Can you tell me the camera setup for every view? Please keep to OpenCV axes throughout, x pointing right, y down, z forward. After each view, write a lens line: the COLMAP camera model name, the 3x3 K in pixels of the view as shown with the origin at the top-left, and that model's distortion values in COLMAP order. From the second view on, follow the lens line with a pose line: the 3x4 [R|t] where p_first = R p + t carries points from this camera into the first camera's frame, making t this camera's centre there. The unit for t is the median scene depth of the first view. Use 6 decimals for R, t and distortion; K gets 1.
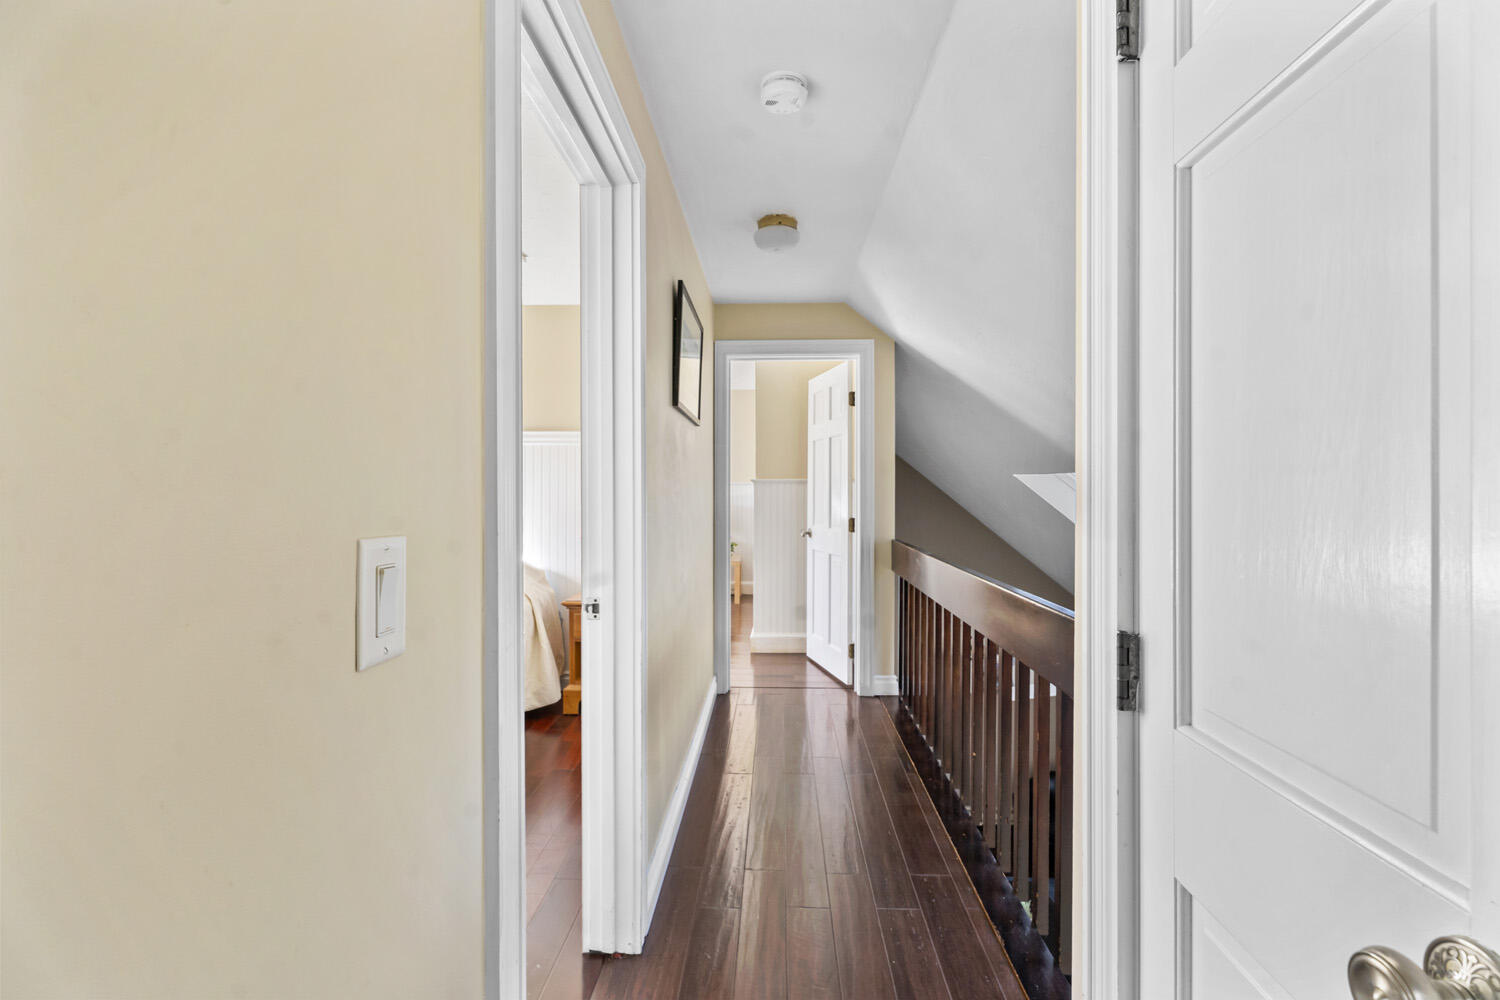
lens RADIAL K [[683.0, 0, 749.7], [0, 683.0, 499.1], [0, 0, 1]] dist [-0.000197, -0.000007]
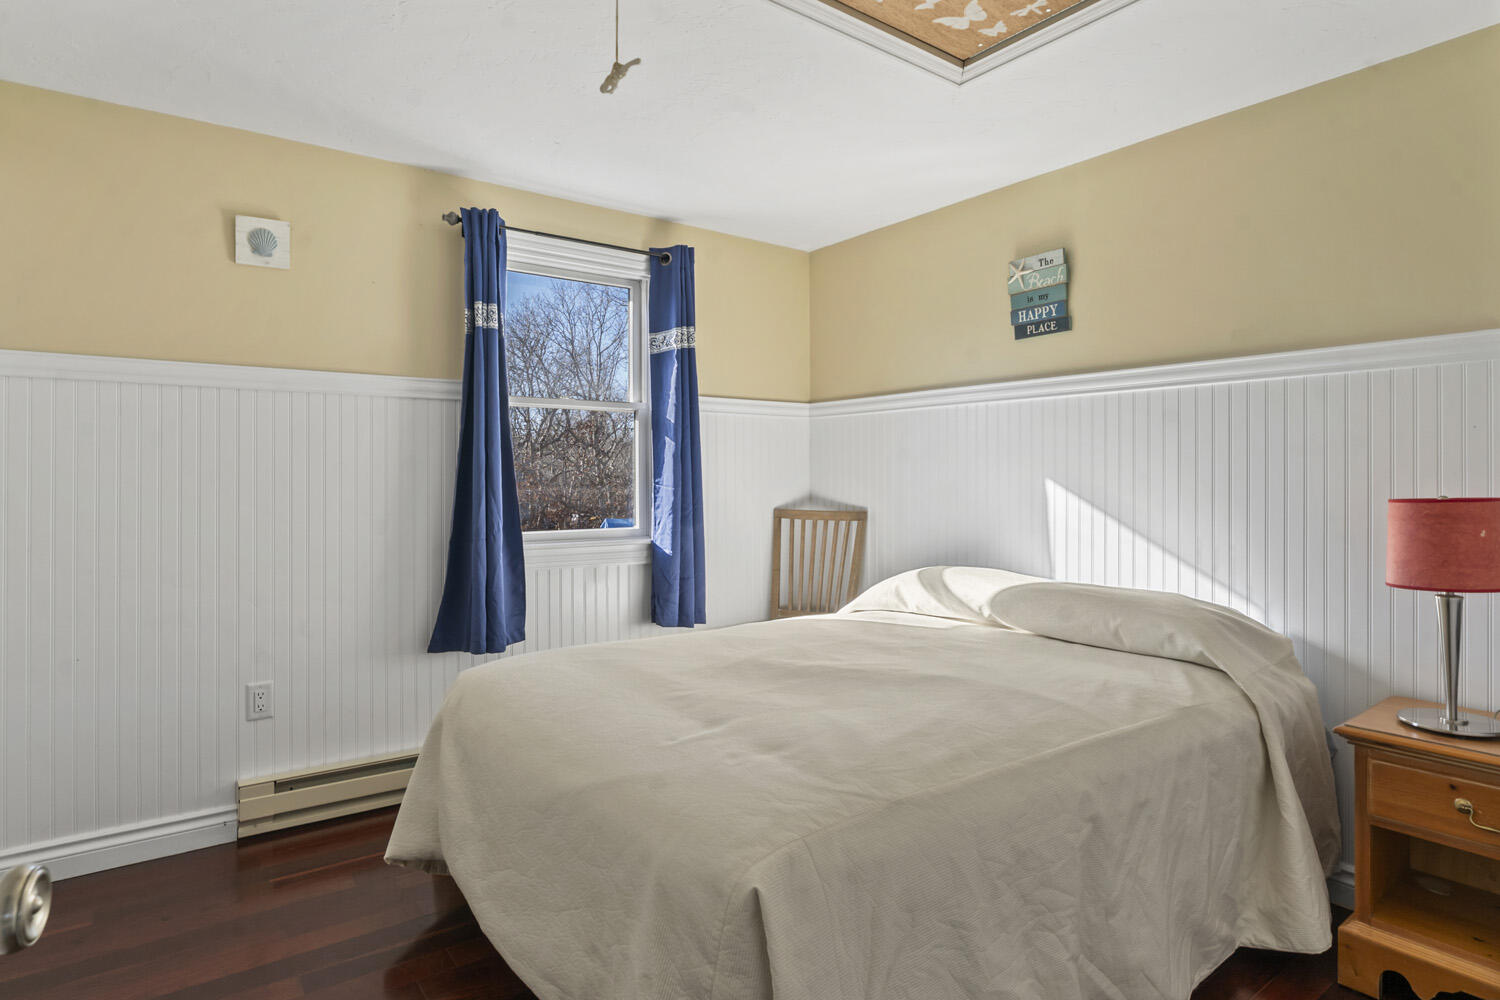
lens RADIAL K [[804.3, 0, 748.2], [0, 804.3, 493.9], [0, 0, 1]] dist [-0.021356, 0.004761]
pose [[0.629232, 0.003120, -0.777211, -0.117686], [0.001592, 0.999985, 0.005303, 0.000200], [0.777216, -0.004574, 0.629218, 0.391129]]
